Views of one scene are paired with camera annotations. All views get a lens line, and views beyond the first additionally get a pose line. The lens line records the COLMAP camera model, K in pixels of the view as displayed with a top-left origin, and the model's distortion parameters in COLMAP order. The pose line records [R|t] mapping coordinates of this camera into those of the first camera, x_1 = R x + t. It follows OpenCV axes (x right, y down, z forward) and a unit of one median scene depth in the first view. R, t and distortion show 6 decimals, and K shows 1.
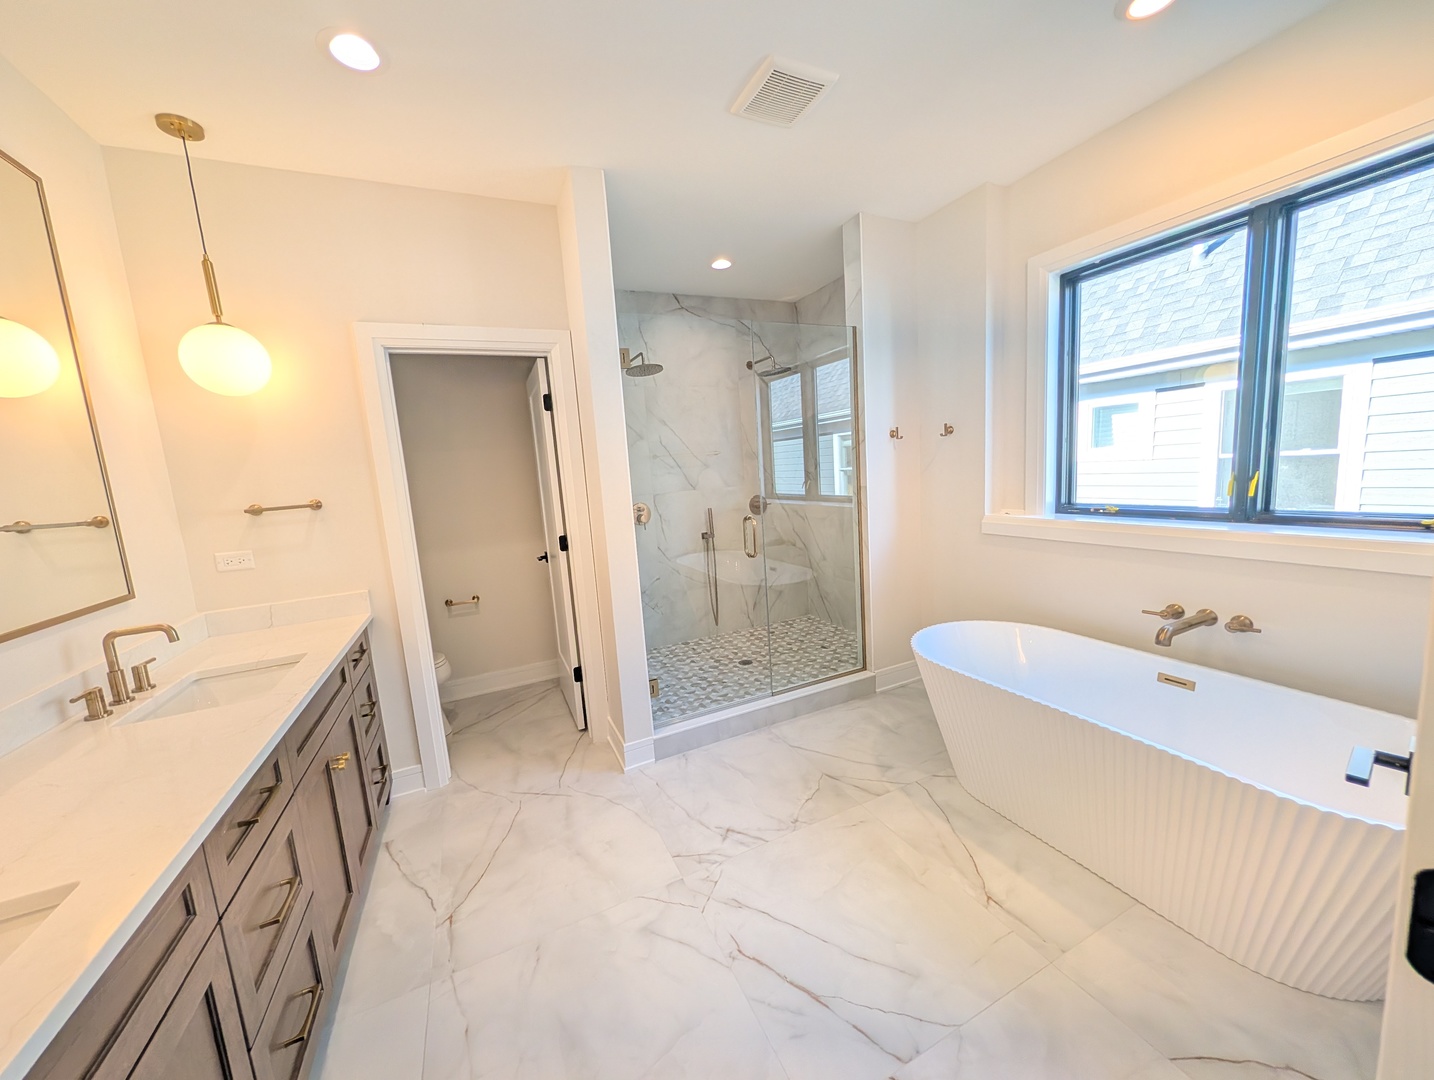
lens RADIAL K [[526.1, 0, 716.6], [0, 526.1, 538.9], [0, 0, 1]] dist [0.000261, 0.000186]
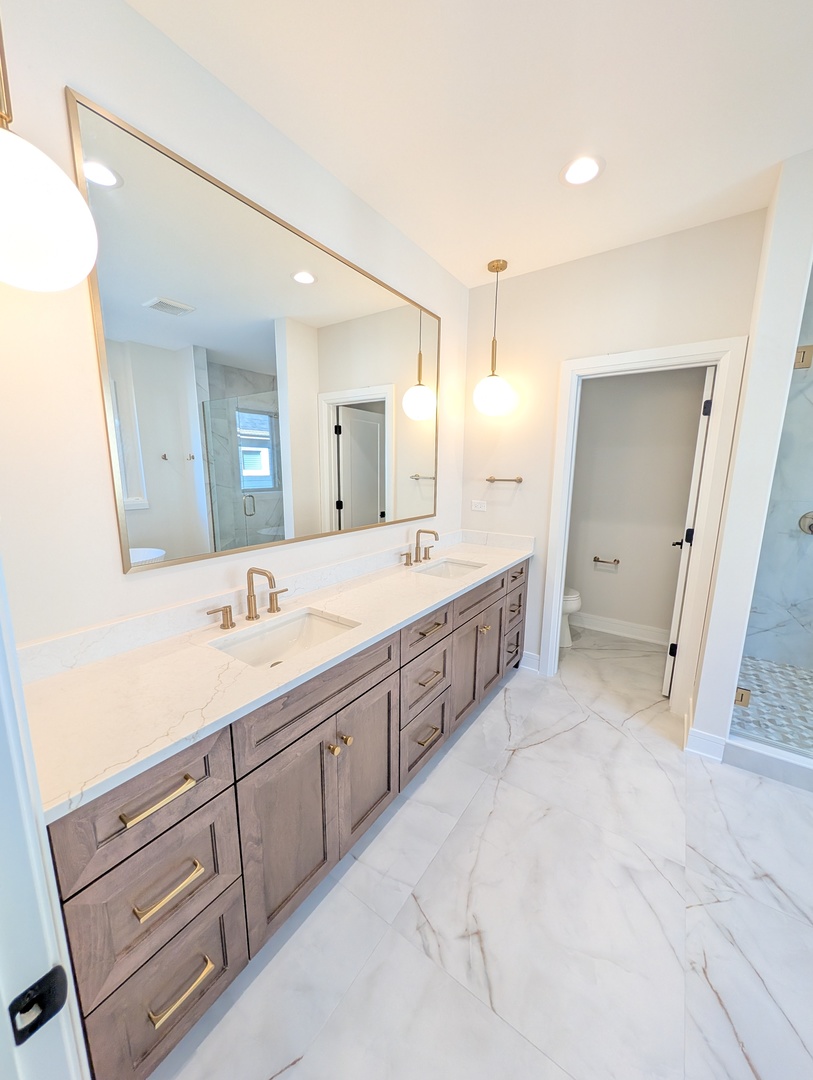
lens RADIAL K [[396.2, 0, 405.6], [0, 396.2, 537.7], [0, 0, 1]] dist [0.000261, 0.000186]
pose [[0.497467, 0.226900, -0.837283, 0.147016], [-0.161232, 0.972553, 0.167762, -0.039866], [0.852368, 0.051540, 0.520397, 0.055155]]
